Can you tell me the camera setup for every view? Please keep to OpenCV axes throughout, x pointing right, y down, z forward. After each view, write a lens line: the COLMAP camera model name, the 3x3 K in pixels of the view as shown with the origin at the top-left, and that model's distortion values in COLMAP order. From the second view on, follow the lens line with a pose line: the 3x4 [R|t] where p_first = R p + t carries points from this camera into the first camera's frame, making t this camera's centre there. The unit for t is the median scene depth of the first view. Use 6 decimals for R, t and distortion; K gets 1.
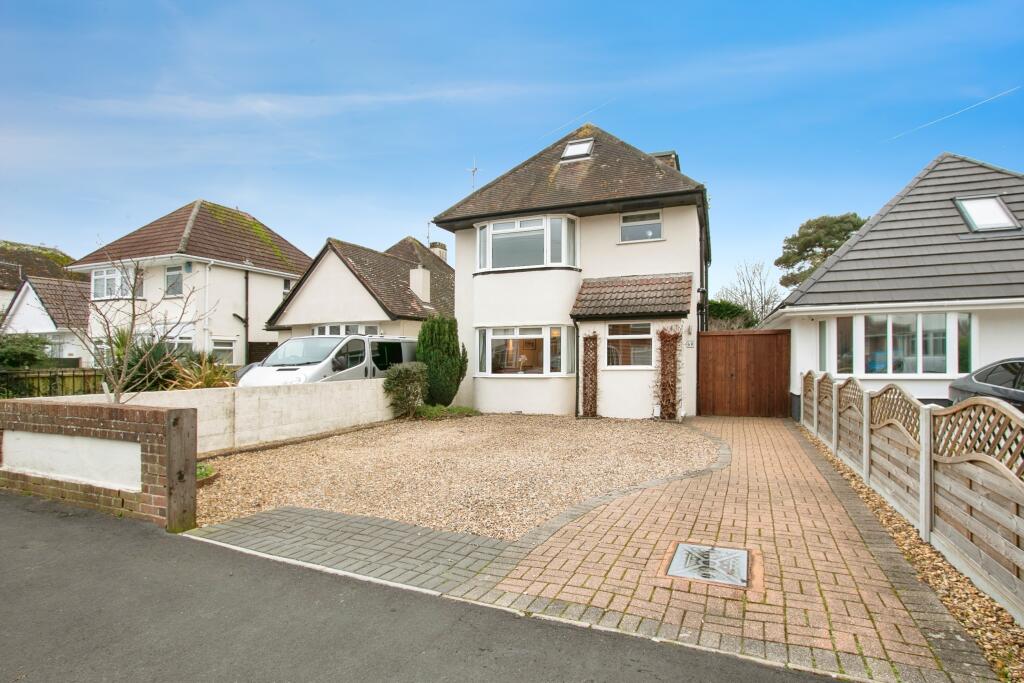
lens RADIAL K [[549.0, 0, 512.9], [0, 549.0, 264.4], [0, 0, 1]] dist [-0.014599, -0.000439]
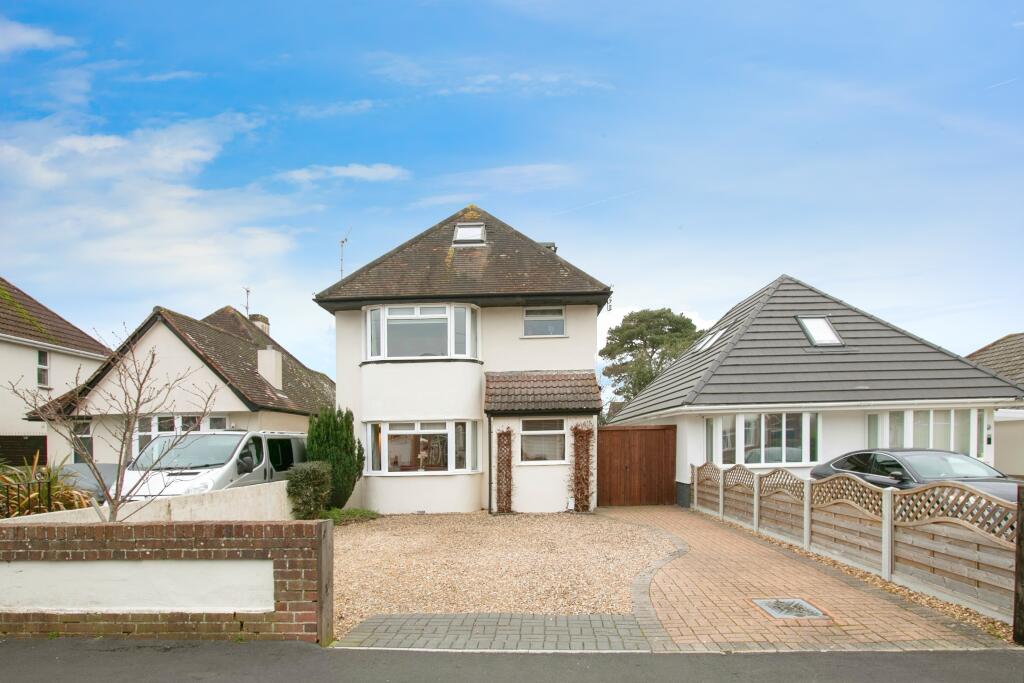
lens RADIAL K [[630.6, 0, 512.0], [0, 630.6, 341.5], [0, 0, 1]] dist [-0.038978, 0.022796]
pose [[0.930626, 0.047332, 0.362898, -0.262122], [-0.048050, 0.998820, -0.007054, -0.024152], [-0.362803, -0.010872, 0.931802, -0.061155]]
